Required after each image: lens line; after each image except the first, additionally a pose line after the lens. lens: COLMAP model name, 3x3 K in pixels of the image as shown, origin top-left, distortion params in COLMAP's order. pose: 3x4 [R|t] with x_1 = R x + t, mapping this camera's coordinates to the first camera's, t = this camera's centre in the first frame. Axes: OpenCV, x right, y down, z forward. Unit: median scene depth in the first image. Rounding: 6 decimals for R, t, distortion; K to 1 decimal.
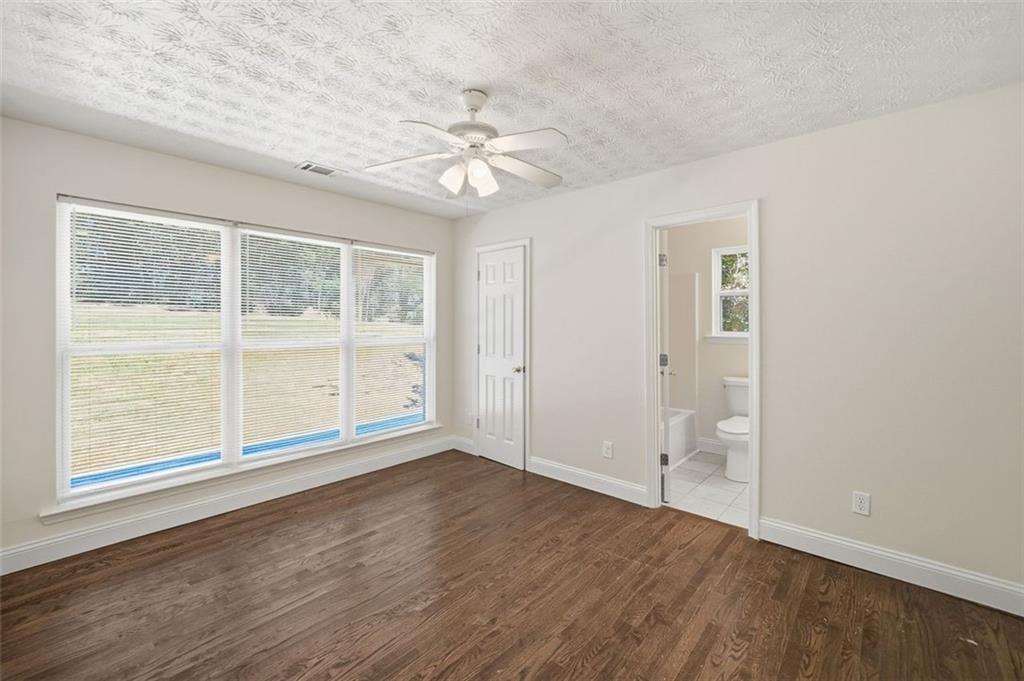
lens RADIAL K [[412.8, 0, 490.8], [0, 412.8, 324.7], [0, 0, 1]] dist [-0.001170, -0.000145]
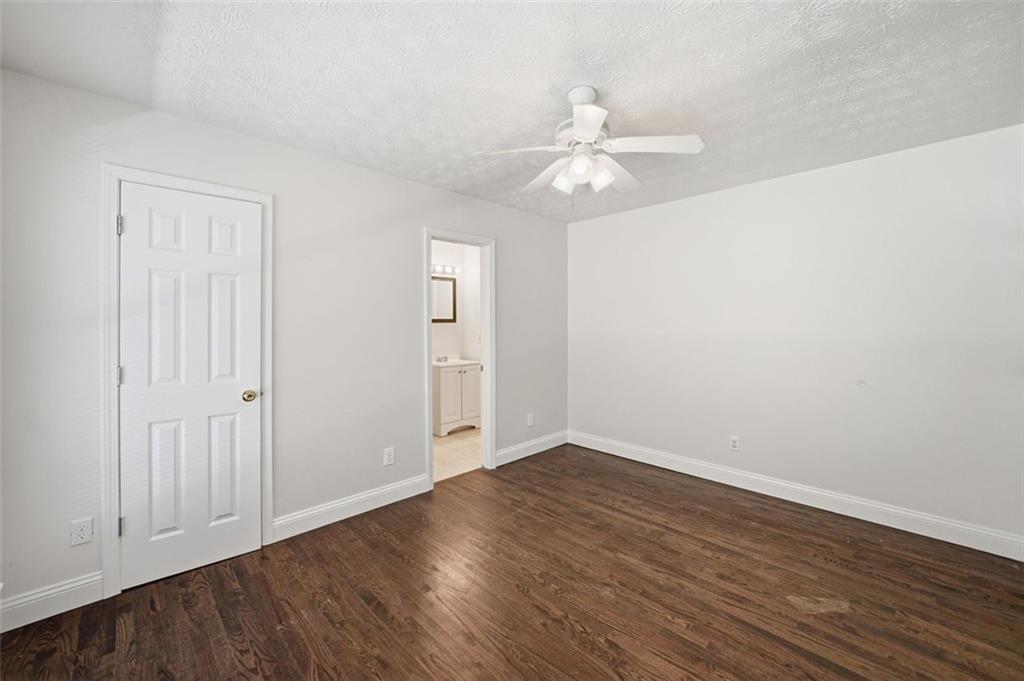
lens RADIAL K [[412.8, 0, 490.8], [0, 412.8, 324.7], [0, 0, 1]] dist [-0.001170, -0.000145]
pose [[0.062391, -0.000675, 0.998052, -0.870840], [0.000809, 0.999999, 0.000626, -0.001753], [-0.998051, 0.000768, 0.062391, 0.942511]]
